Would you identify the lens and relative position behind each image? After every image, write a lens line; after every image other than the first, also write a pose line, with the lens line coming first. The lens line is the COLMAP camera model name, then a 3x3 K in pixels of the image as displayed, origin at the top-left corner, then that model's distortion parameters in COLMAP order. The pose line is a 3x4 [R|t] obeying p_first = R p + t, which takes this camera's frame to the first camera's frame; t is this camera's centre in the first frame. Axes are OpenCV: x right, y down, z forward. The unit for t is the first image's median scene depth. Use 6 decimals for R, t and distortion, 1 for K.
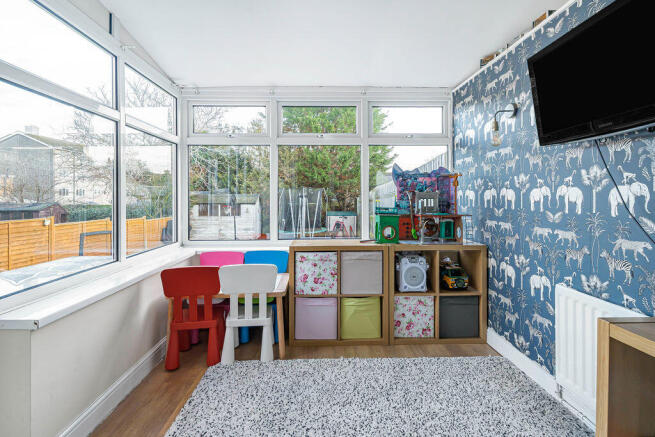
lens RADIAL K [[300.7, 0, 327.9], [0, 300.7, 197.3], [0, 0, 1]] dist [-0.000481, -0.000016]
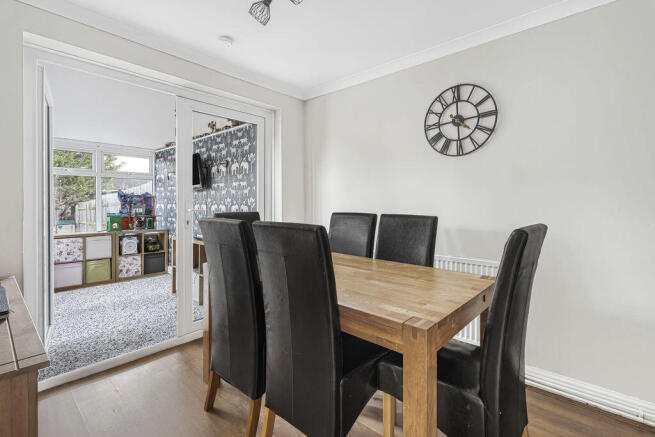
lens RADIAL K [[305.6, 0, 328.2], [0, 305.6, 203.6], [0, 0, 1]] dist [0.000238, -0.000004]
pose [[0.688168, -0.000223, 0.725551, -0.290914], [-0.001601, 0.999997, 0.001826, -0.034408], [-0.725550, -0.002419, 0.688165, -1.384052]]
